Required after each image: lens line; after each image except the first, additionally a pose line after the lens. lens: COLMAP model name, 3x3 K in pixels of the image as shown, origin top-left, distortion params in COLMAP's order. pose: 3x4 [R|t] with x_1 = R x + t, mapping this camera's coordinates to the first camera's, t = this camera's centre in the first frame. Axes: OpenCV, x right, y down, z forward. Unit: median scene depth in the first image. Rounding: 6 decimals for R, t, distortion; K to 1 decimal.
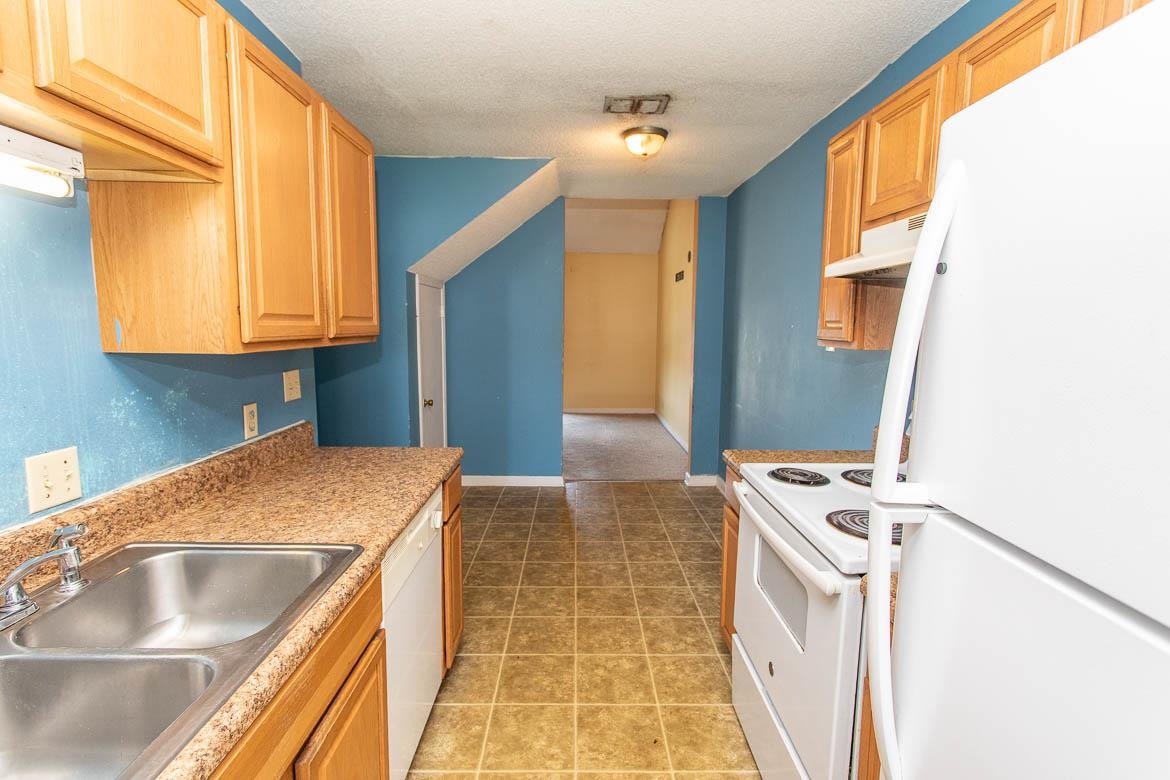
lens RADIAL K [[552.7, 0, 582.9], [0, 552.7, 387.5], [0, 0, 1]] dist [0.001129, 0.000476]
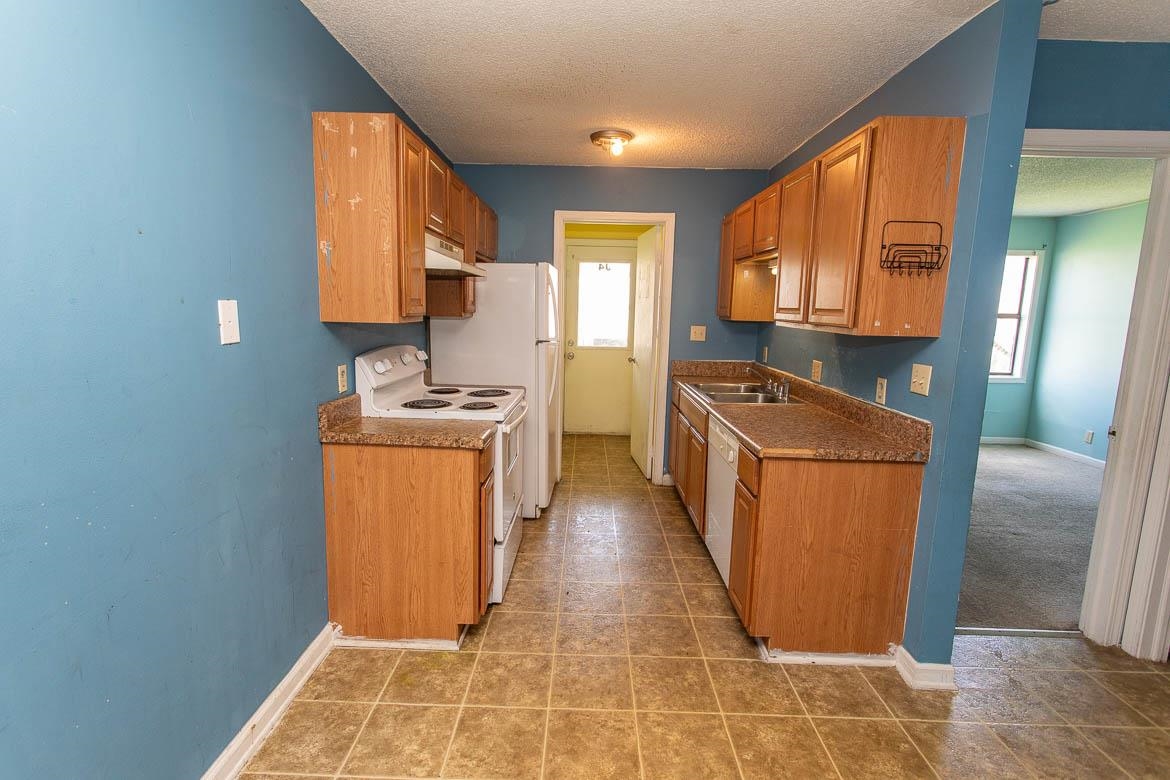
lens RADIAL K [[553.8, 0, 584.4], [0, 553.8, 387.3], [0, 0, 1]] dist [0.002762, 0.000250]
pose [[-0.999259, -0.034708, 0.016614, 0.084239], [-0.029111, 0.964230, 0.263462, -0.282867], [-0.025164, 0.262783, -0.964527, 2.359446]]
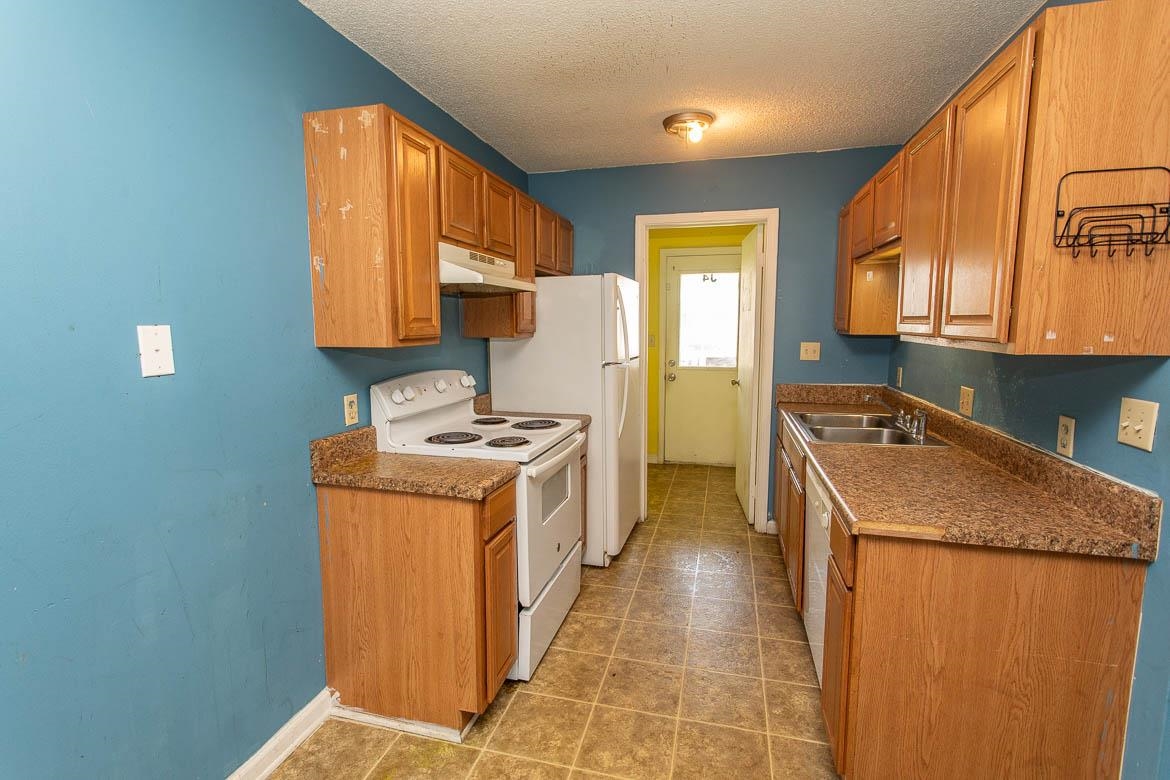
lens RADIAL K [[552.7, 0, 582.9], [0, 552.7, 387.5], [0, 0, 1]] dist [0.001129, 0.000476]
pose [[-0.964465, -0.035374, 0.261832, -0.097173], [0.027487, 0.972185, 0.232594, -0.245072], [-0.262777, 0.231526, -0.936666, 2.061216]]
